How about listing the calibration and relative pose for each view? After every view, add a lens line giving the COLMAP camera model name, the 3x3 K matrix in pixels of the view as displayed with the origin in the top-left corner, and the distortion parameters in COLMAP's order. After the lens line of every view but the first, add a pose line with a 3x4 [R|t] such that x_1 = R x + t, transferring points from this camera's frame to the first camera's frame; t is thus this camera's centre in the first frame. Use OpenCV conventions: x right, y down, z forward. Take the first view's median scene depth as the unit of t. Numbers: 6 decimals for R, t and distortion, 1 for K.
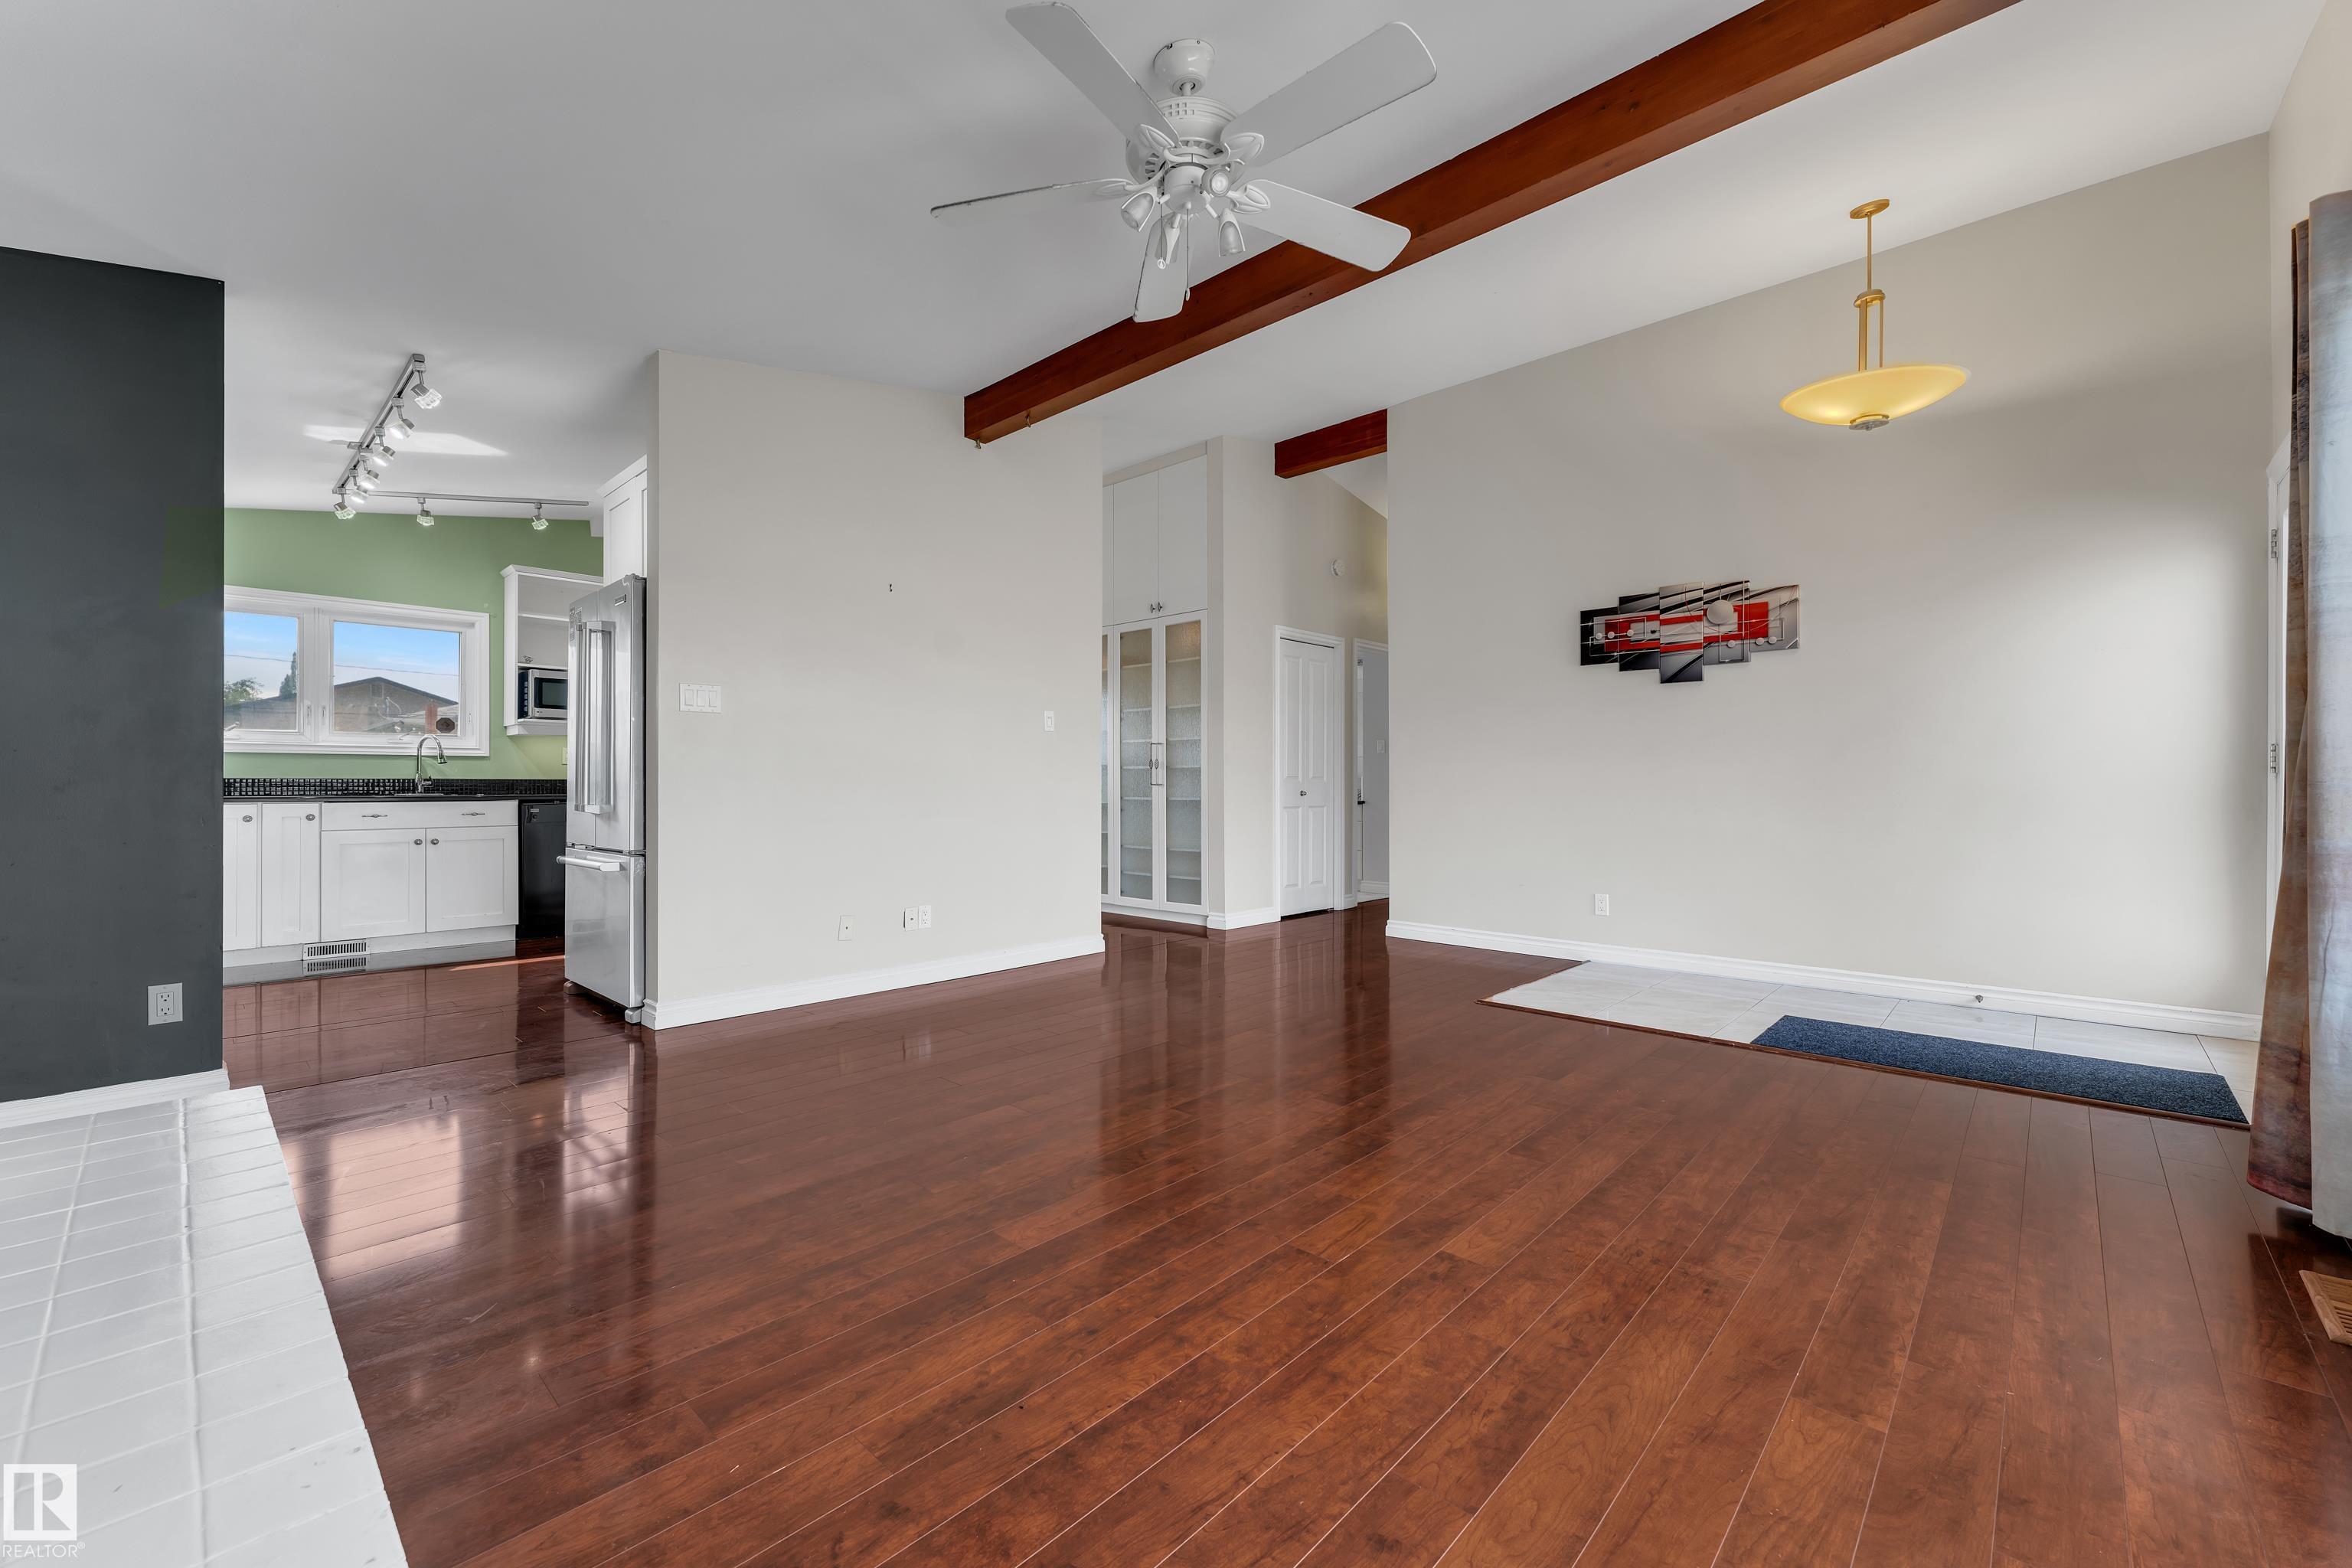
lens RADIAL K [[946.9, 0, 1180.8], [0, 946.9, 782.4], [0, 0, 1]] dist [-0.001030, 0.000613]
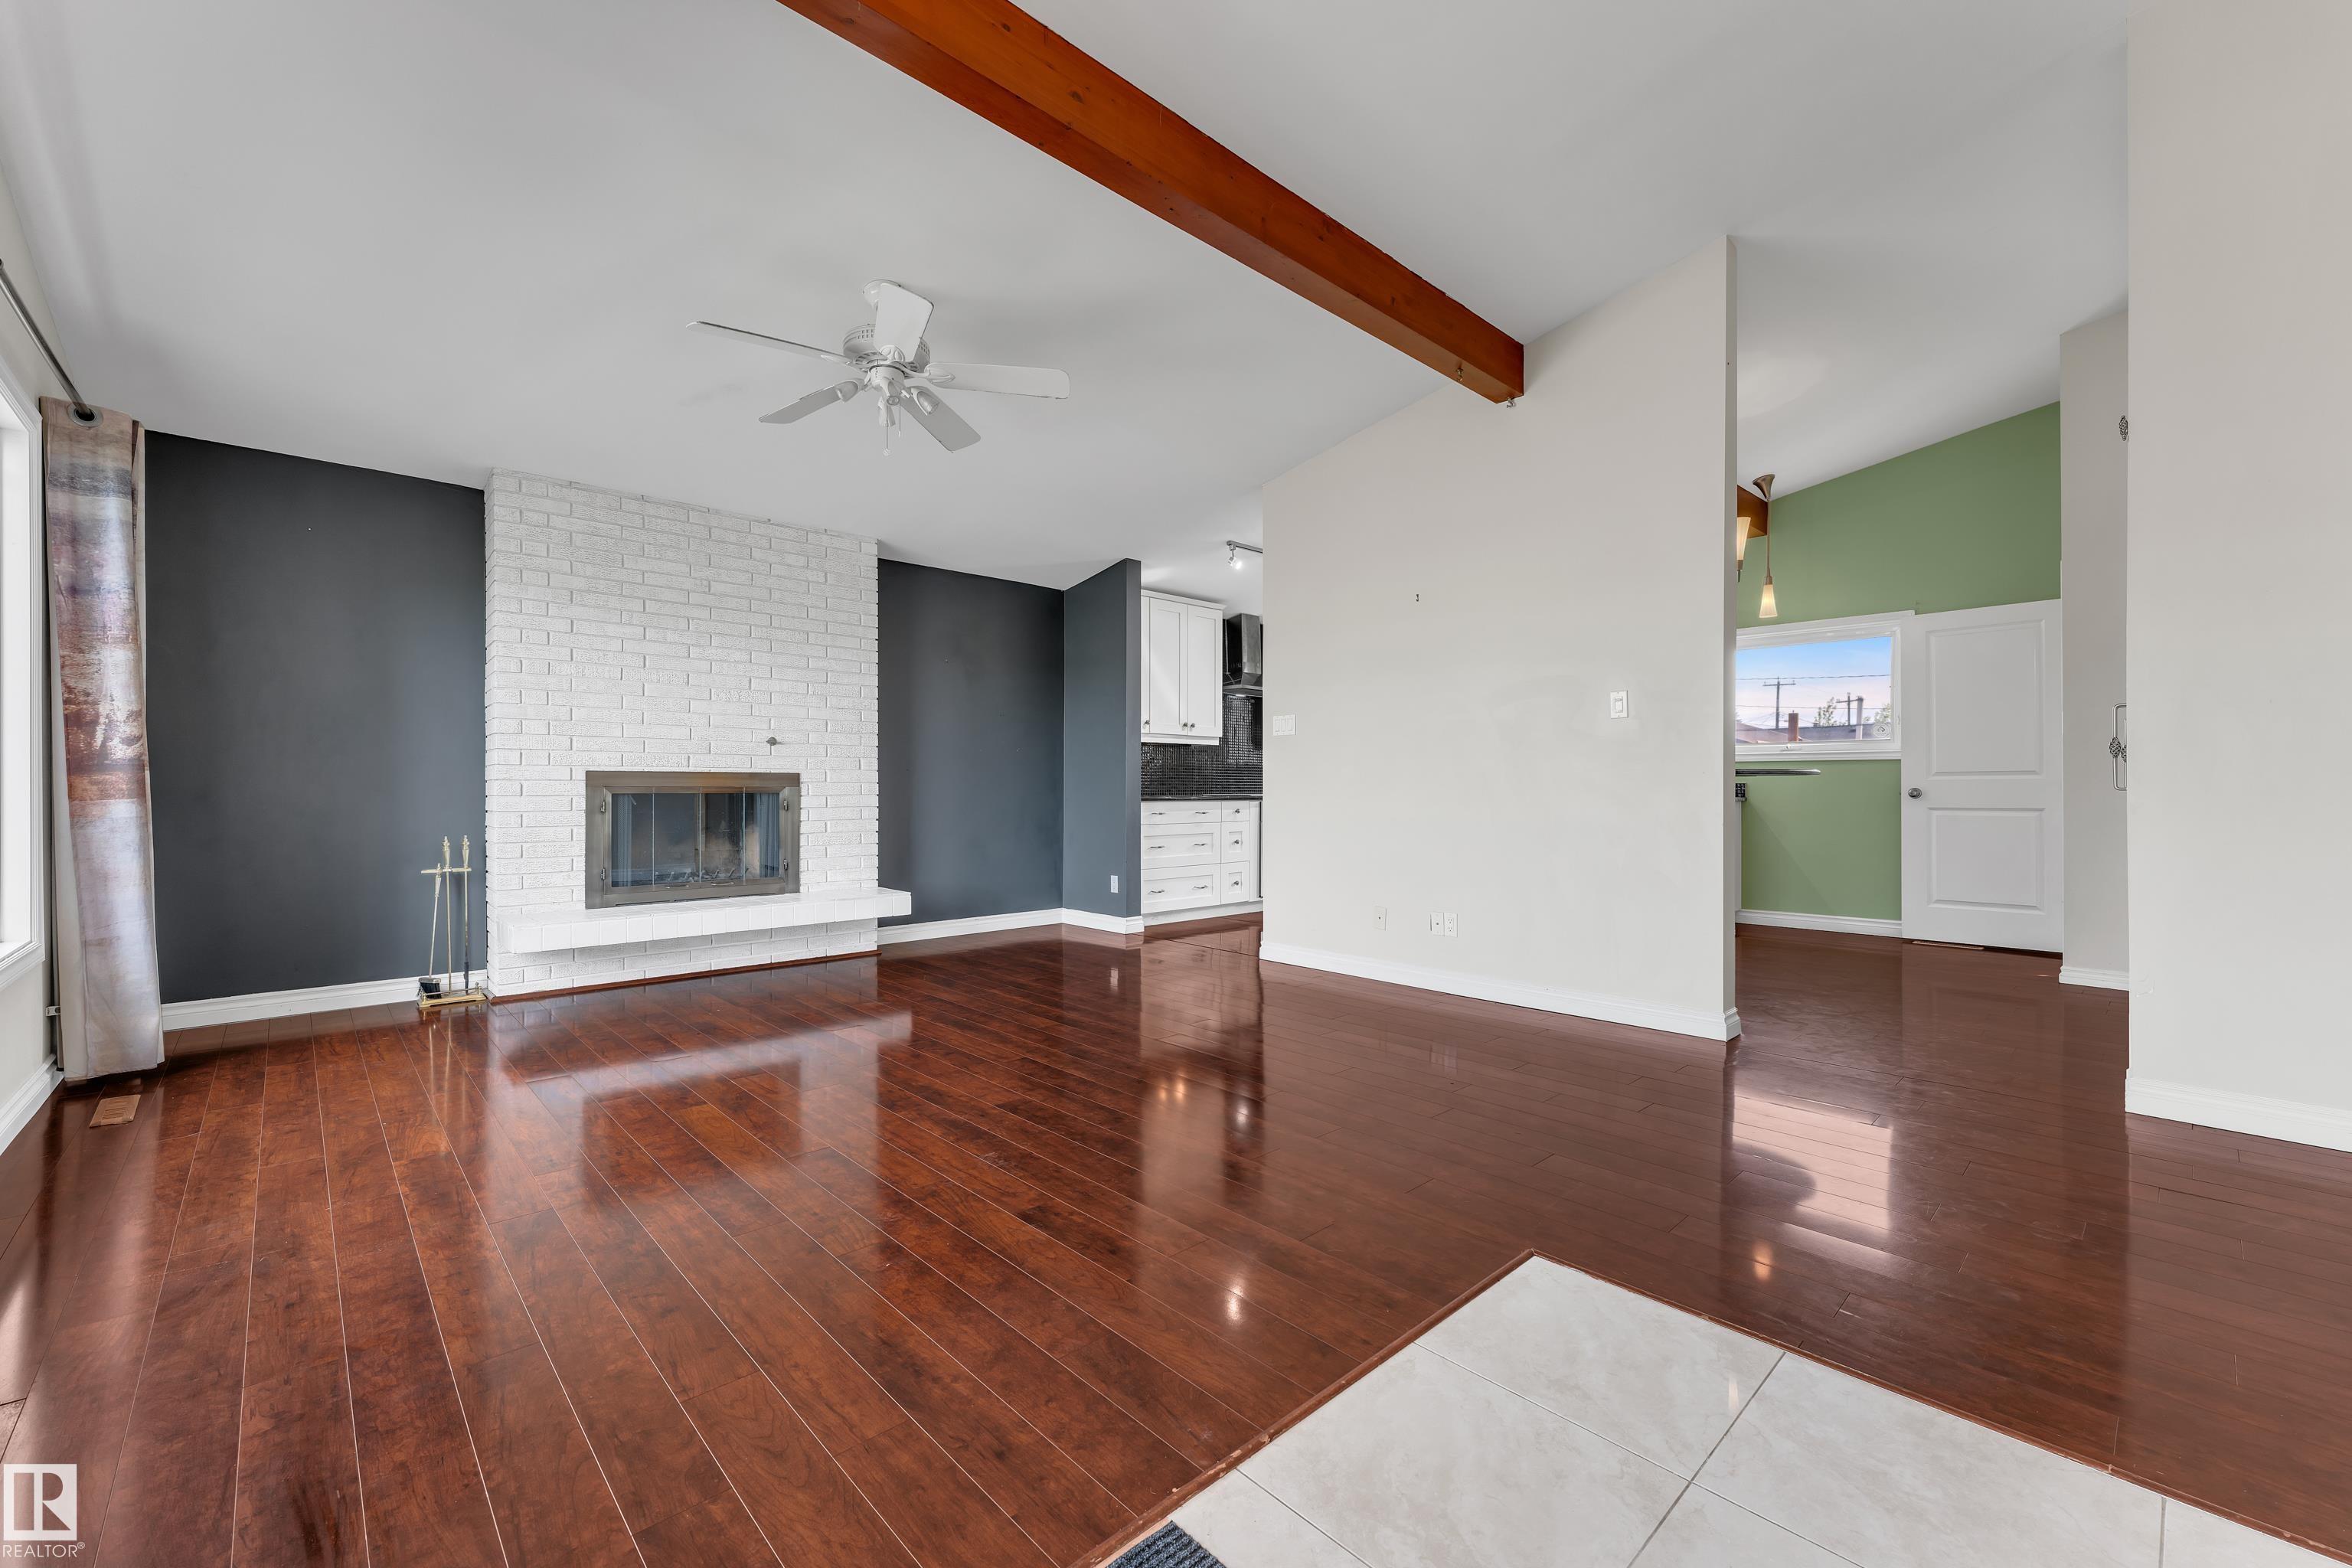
lens RADIAL K [[946.9, 0, 1212.0], [0, 946.9, 791.0], [0, 0, 1]] dist [-0.001030, 0.000613]
pose [[-0.048406, 0.006007, -0.998810, 0.678861], [0.004185, 0.999974, 0.005811, -0.005219], [0.998819, -0.003899, -0.048430, 0.729780]]
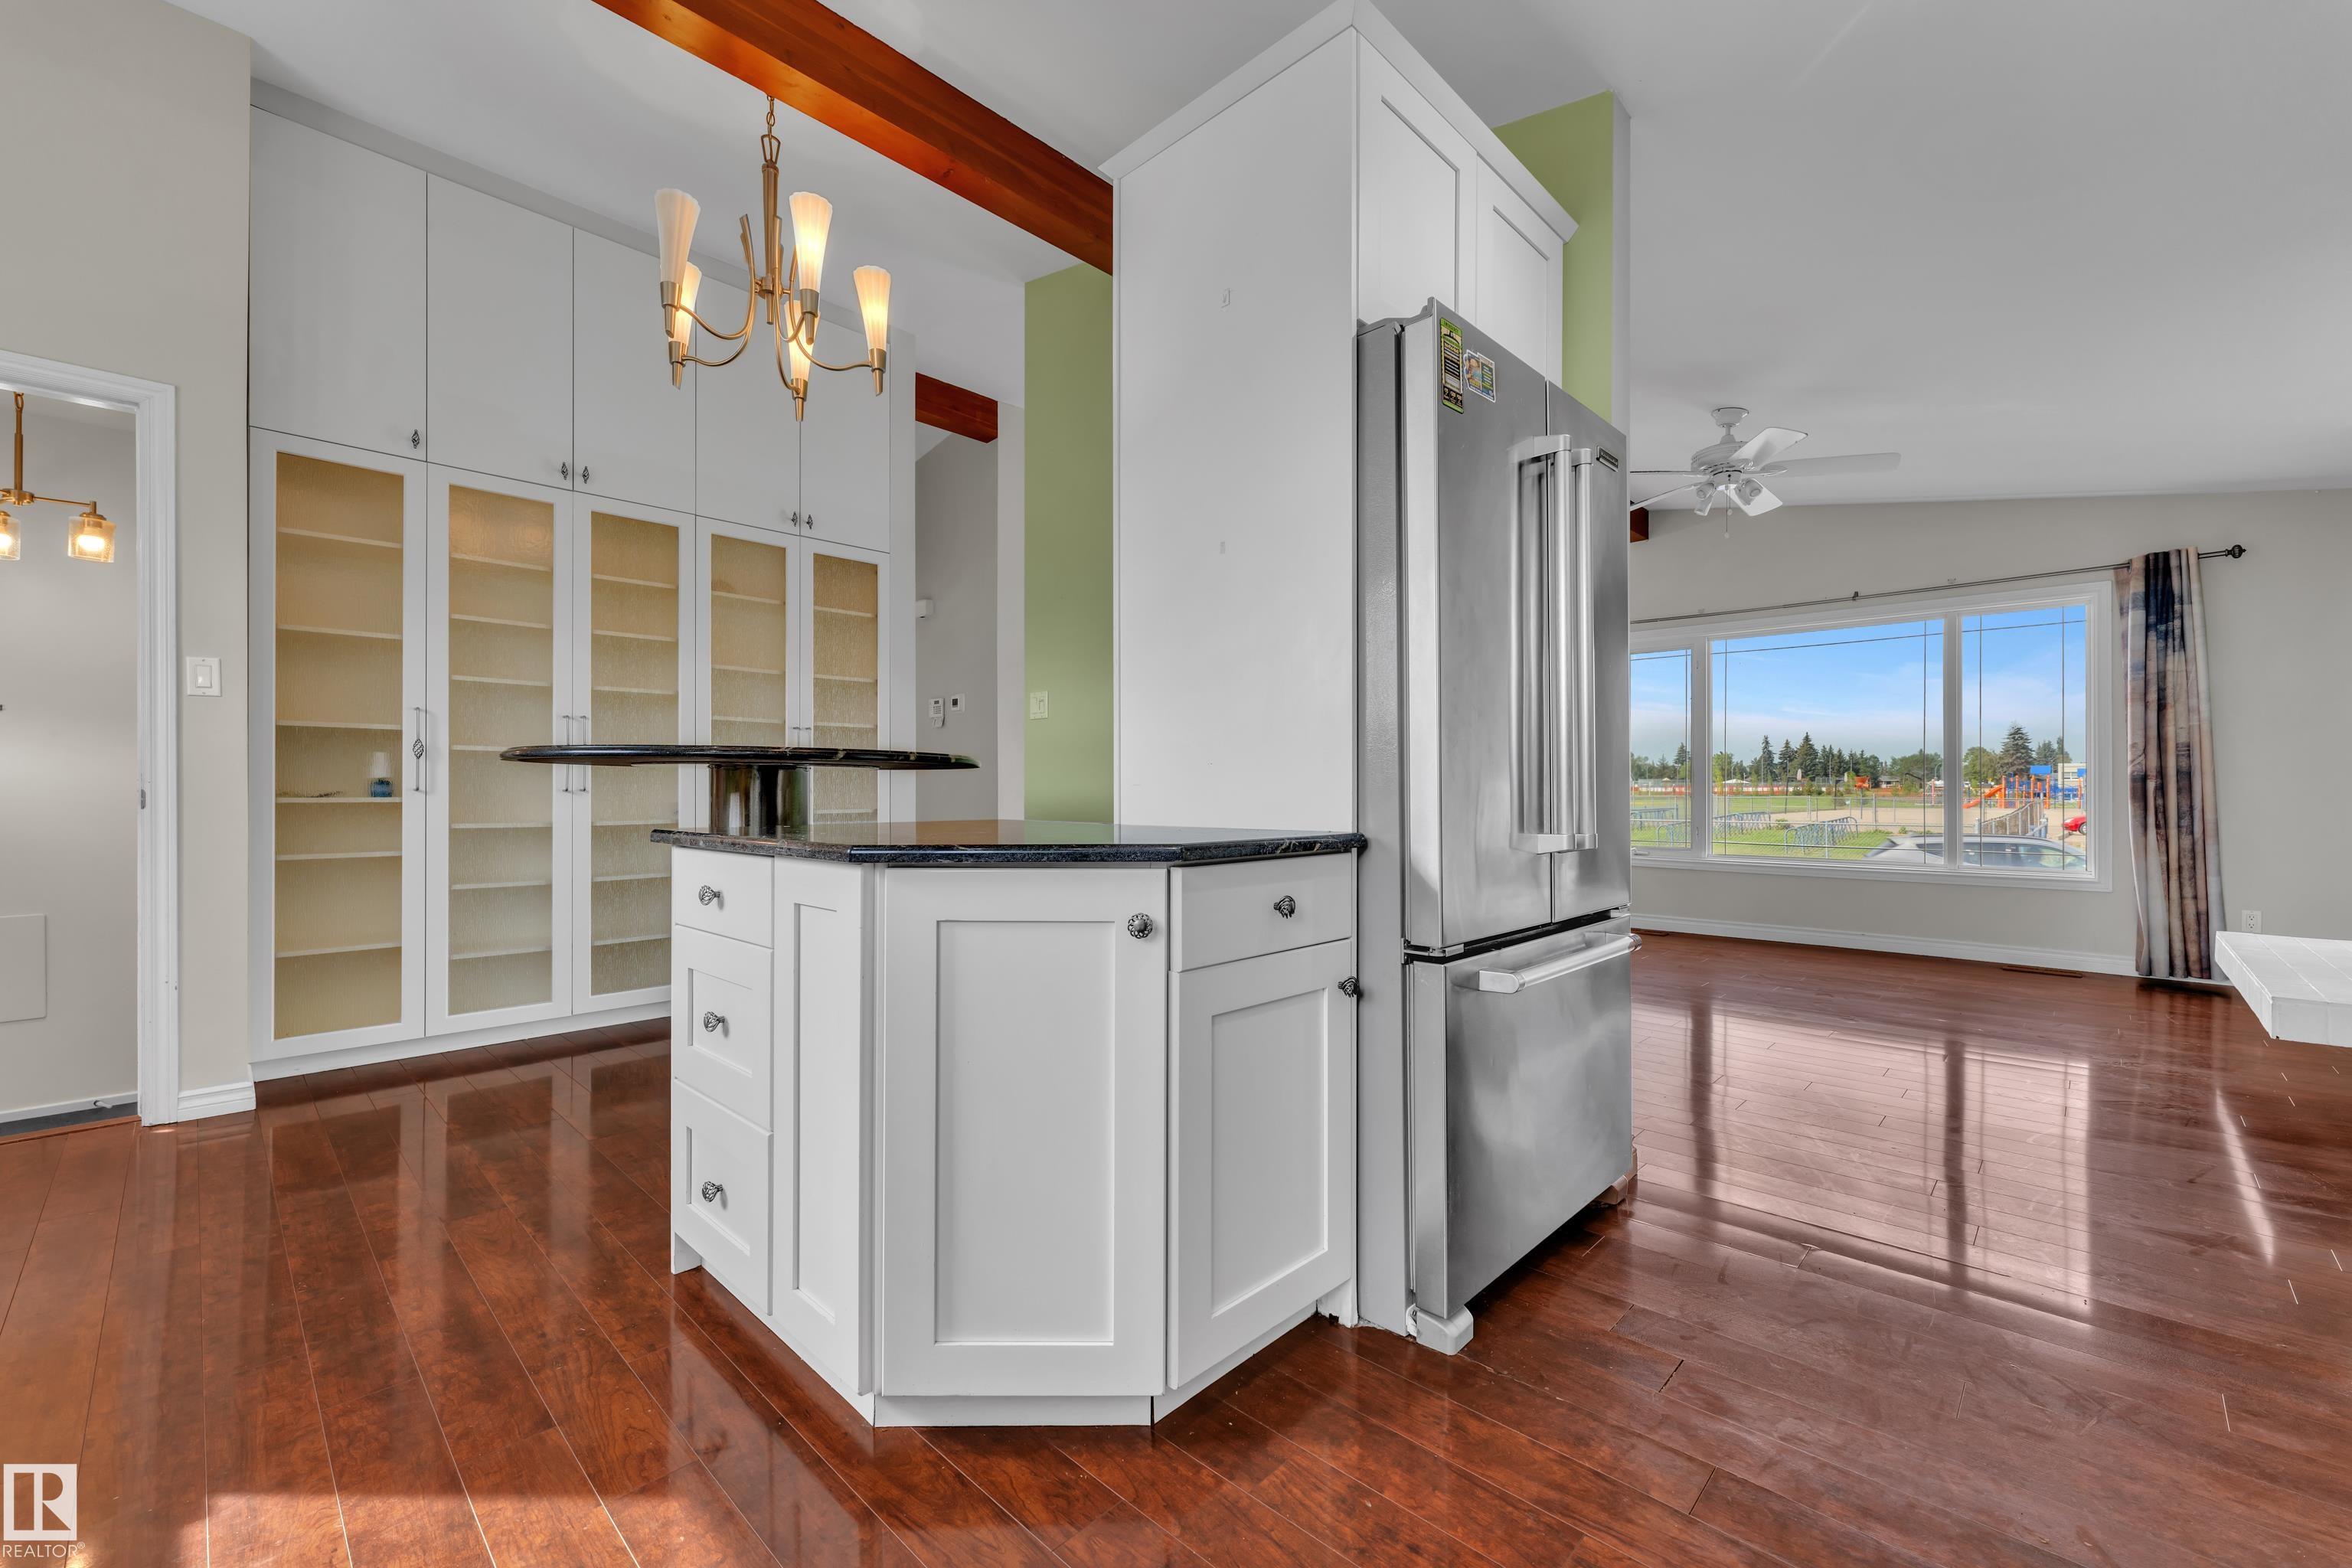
lens RADIAL K [[946.9, 0, 1174.7], [0, 946.9, 793.8], [0, 0, 1]] dist [-0.001030, 0.000613]
pose [[0.019790, -0.001084, 0.999804, -0.880654], [-0.004710, 0.999988, 0.001178, 0.002251], [-0.999793, -0.004732, 0.019785, 0.949580]]
